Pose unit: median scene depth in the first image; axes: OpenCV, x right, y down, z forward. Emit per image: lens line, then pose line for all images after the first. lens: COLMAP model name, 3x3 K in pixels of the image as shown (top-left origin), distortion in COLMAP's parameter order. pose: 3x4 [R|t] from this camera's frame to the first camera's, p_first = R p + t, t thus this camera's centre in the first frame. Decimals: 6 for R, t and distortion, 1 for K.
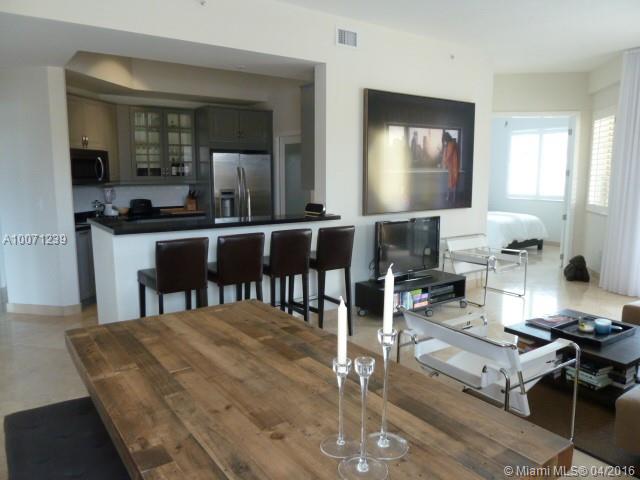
lens RADIAL K [[474.9, 0, 322.4], [0, 474.9, 243.8], [0, 0, 1]] dist [-0.051973, 0.018024]
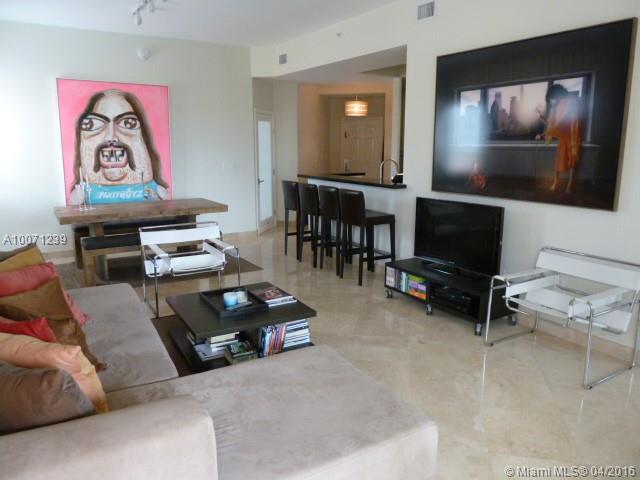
lens RADIAL K [[474.9, 0, 319.4], [0, 474.9, 239.9], [0, 0, 1]] dist [-0.051973, 0.018024]
pose [[-0.059611, 0.202210, -0.977526, 1.281962], [-0.146115, 0.966953, 0.208933, -0.157109], [0.987470, 0.155286, -0.028095, 0.984284]]
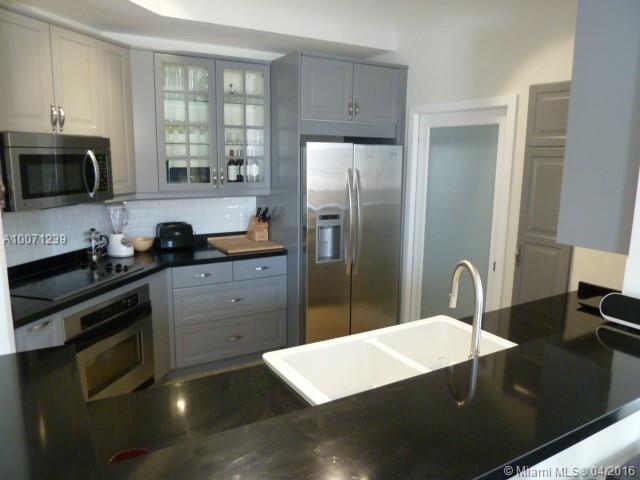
lens RADIAL K [[474.9, 0, 319.6], [0, 474.9, 241.6], [0, 0, 1]] dist [-0.051973, 0.018024]
pose [[0.995647, 0.025520, -0.089641, -0.153646], [-0.023021, 0.999320, 0.028809, -0.088656], [0.090315, -0.026620, 0.995557, 0.431860]]
